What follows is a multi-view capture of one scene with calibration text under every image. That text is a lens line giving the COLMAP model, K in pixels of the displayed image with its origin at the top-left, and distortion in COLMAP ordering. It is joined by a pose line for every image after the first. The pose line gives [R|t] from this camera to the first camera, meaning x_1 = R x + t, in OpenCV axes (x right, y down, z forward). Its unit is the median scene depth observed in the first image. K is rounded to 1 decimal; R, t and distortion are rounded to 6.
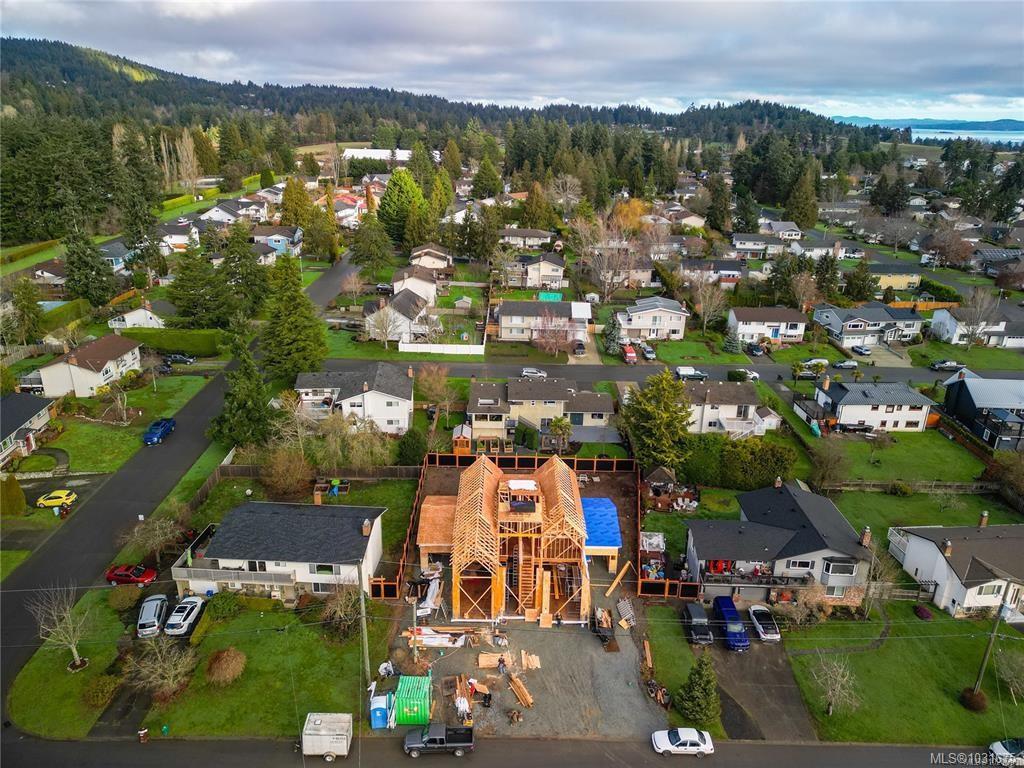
lens RADIAL K [[709.7, 0, 512.0], [0, 709.7, 384.0], [0, 0, 1]] dist [0.085901, -0.077614]
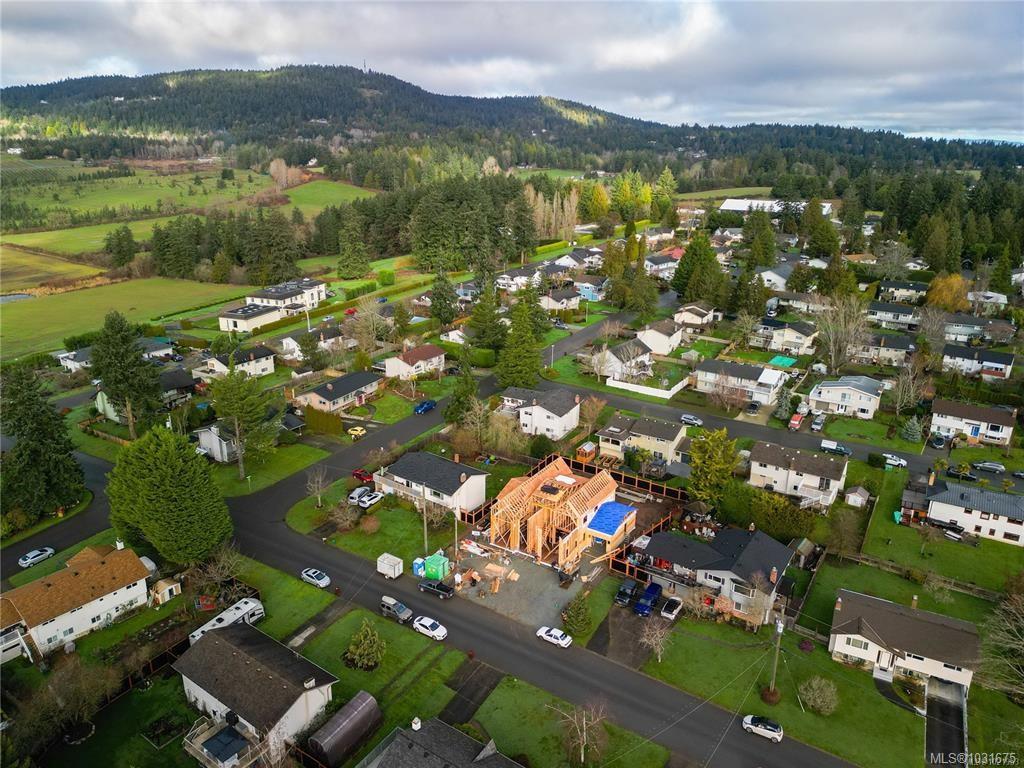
lens RADIAL K [[709.7, 0, 512.0], [0, 709.7, 384.0], [0, 0, 1]] dist [0.085901, -0.077614]
pose [[0.840957, 0.164262, -0.515567, 0.440372], [-0.186496, 0.982416, 0.008803, -0.032610], [0.507948, 0.088748, 0.856804, -0.244033]]
